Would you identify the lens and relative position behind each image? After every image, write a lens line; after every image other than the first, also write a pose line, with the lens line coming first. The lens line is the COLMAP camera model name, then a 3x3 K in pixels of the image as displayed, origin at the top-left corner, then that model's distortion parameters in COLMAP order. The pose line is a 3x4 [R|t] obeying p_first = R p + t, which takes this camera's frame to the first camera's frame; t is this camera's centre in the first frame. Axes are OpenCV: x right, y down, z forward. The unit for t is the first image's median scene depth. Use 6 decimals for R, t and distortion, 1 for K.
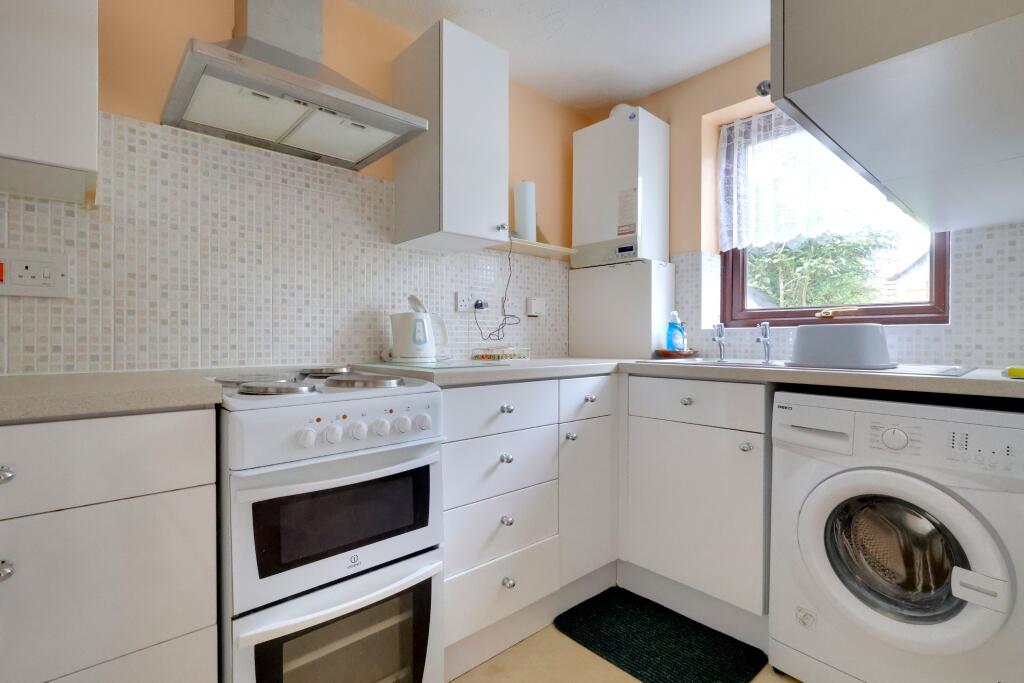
lens RADIAL K [[479.1, 0, 512.0], [0, 479.1, 341.5], [0, 0, 1]] dist [-0.002292, 0.000267]
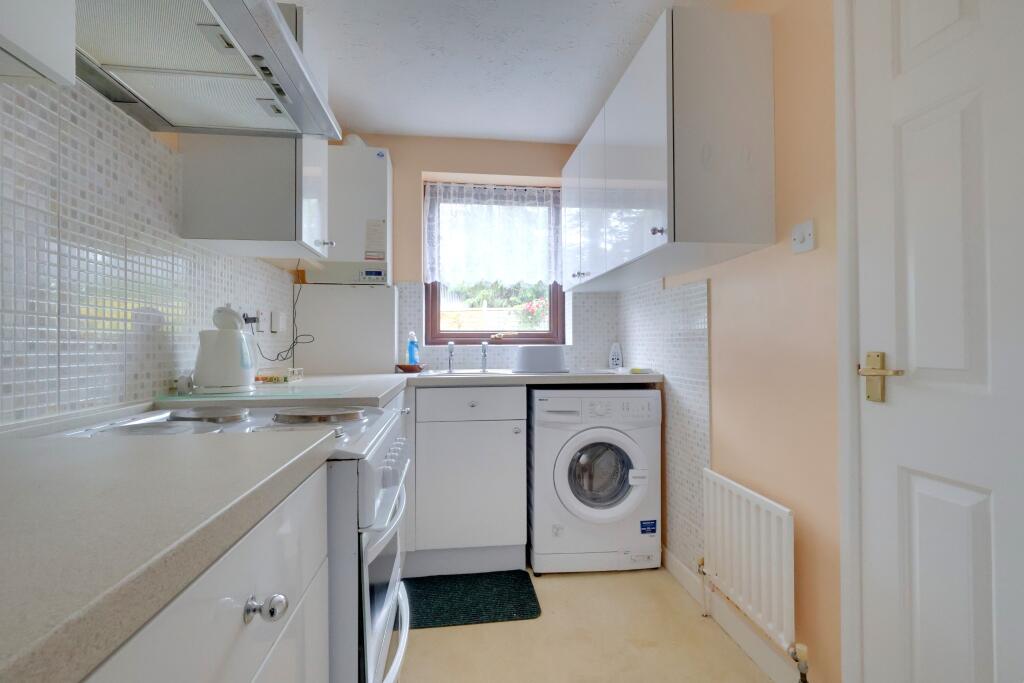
lens RADIAL K [[479.1, 0, 512.0], [0, 479.1, 341.5], [0, 0, 1]] dist [-0.002292, 0.000267]
pose [[0.573301, 0.003920, 0.819335, -0.575377], [0.011683, 0.999848, -0.012959, -0.024034], [-0.819261, 0.017002, 0.573168, 0.147263]]
